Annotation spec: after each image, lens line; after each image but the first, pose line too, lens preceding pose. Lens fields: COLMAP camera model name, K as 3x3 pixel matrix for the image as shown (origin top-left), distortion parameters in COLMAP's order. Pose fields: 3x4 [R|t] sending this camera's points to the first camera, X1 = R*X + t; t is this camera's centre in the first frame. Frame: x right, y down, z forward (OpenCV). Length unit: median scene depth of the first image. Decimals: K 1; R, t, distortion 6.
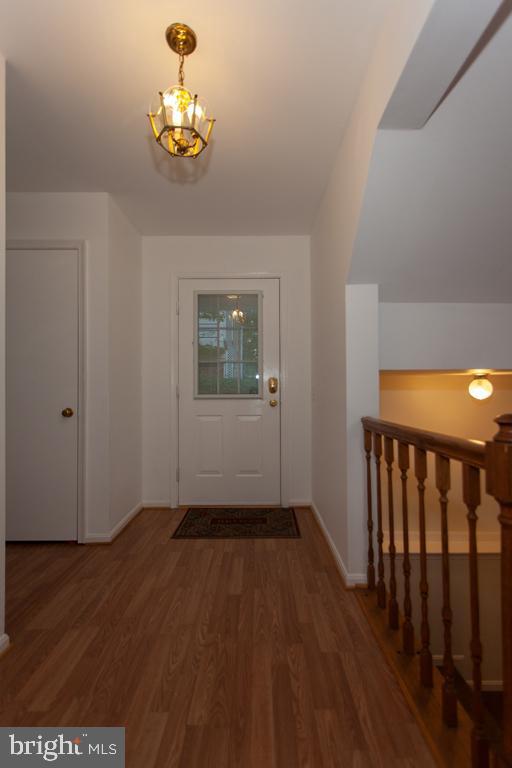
lens RADIAL K [[360.3, 0, 256.0], [0, 360.3, 384.0], [0, 0, 1]] dist [0.004135, -0.000100]
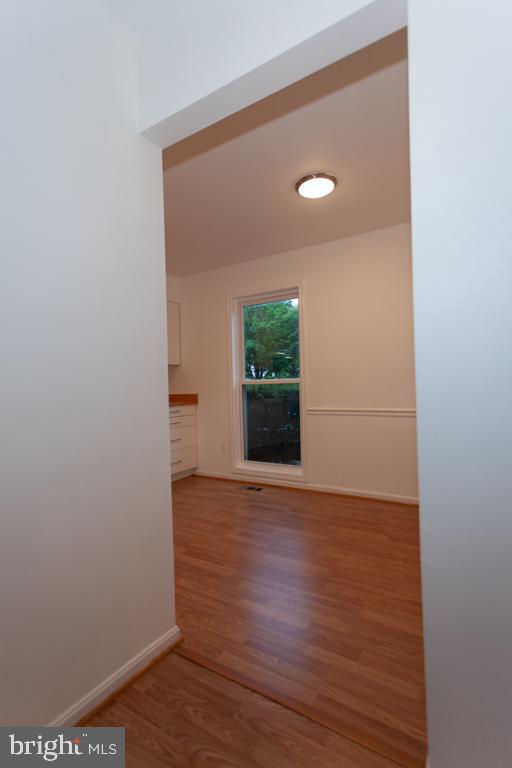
lens RADIAL K [[360.3, 0, 256.0], [0, 360.3, 384.0], [0, 0, 1]] dist [0.004135, -0.000100]
pose [[-0.509140, 0.040565, -0.859727, 0.400201], [0.048258, 0.998663, 0.018541, -0.016549], [0.859330, -0.032049, -0.510416, 1.560625]]
